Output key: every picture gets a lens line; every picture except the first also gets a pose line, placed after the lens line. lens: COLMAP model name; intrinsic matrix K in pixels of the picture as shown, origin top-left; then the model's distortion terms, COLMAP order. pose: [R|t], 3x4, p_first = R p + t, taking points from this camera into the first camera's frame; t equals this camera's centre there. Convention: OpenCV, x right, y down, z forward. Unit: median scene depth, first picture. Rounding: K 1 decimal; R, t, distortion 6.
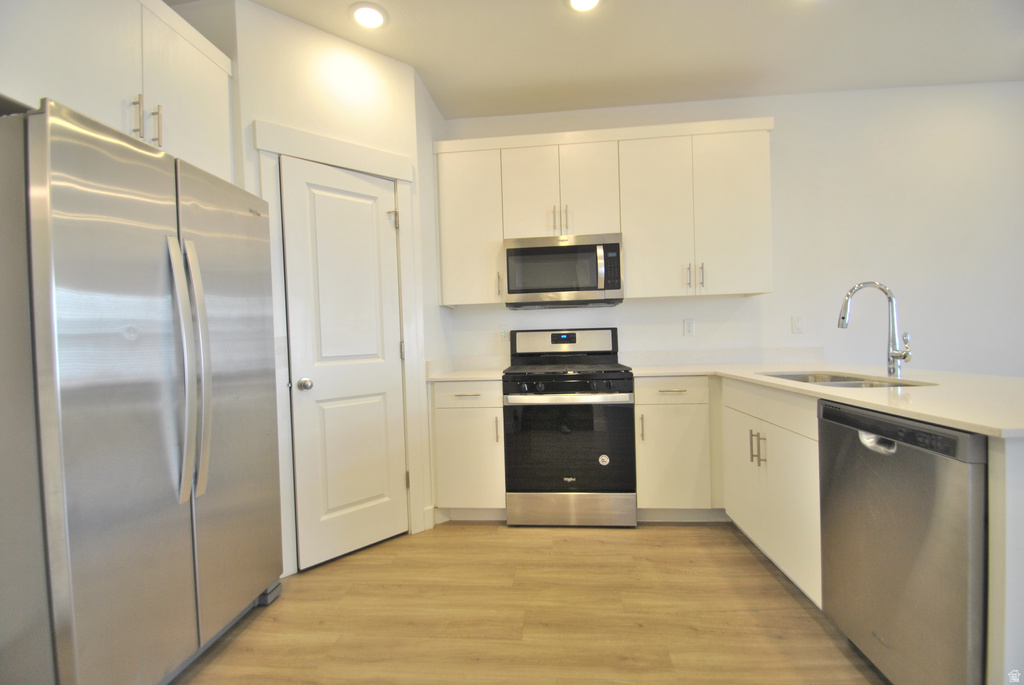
lens RADIAL K [[448.0, 0, 505.4], [0, 448.0, 346.3], [0, 0, 1]] dist [0.012564, -0.016652]
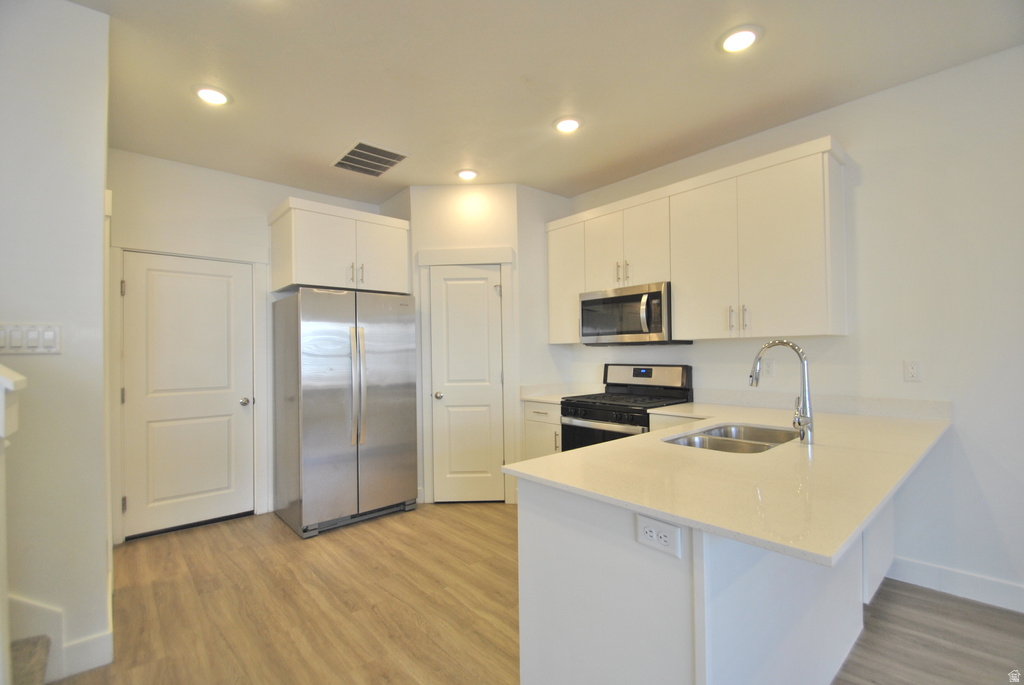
lens RADIAL K [[448.0, 0, 505.4], [0, 448.0, 346.3], [0, 0, 1]] dist [0.012564, -0.016652]
pose [[0.725877, 0.011252, -0.687732, 0.788420], [-0.019714, 0.999796, -0.004450, -0.086894], [0.687542, 0.016788, 0.725951, -0.070545]]
